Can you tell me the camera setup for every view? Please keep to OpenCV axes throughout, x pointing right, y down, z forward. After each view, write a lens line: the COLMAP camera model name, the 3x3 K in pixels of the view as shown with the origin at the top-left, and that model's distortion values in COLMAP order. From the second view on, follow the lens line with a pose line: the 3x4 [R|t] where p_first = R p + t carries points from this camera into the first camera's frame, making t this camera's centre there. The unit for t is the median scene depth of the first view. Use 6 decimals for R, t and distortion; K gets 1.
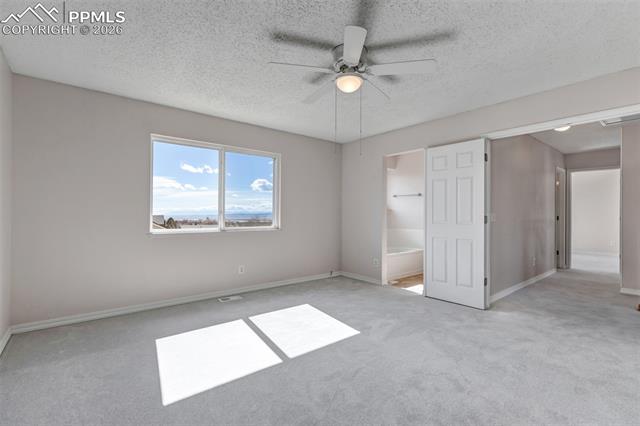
lens RADIAL K [[302.5, 0, 317.7], [0, 302.5, 211.2], [0, 0, 1]] dist [-0.001771, -0.000340]
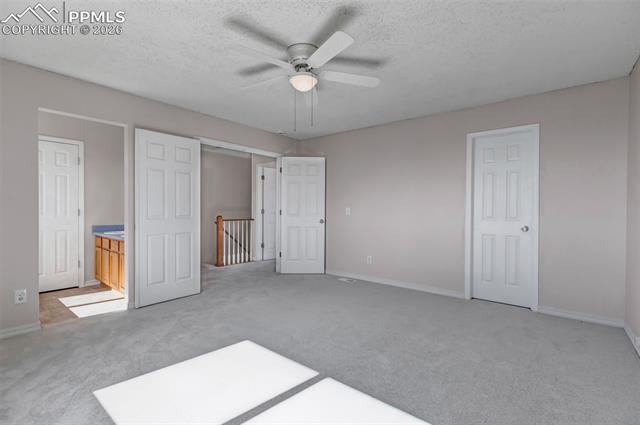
lens RADIAL K [[296.3, 0, 320.0], [0, 296.3, 212.5], [0, 0, 1]] dist [0.004638, 0.000145]
pose [[-0.206712, -0.017587, 0.978244, -0.620933], [-0.014827, 0.999780, 0.014841, 0.001110], [-0.978290, -0.011437, -0.206927, 0.790808]]
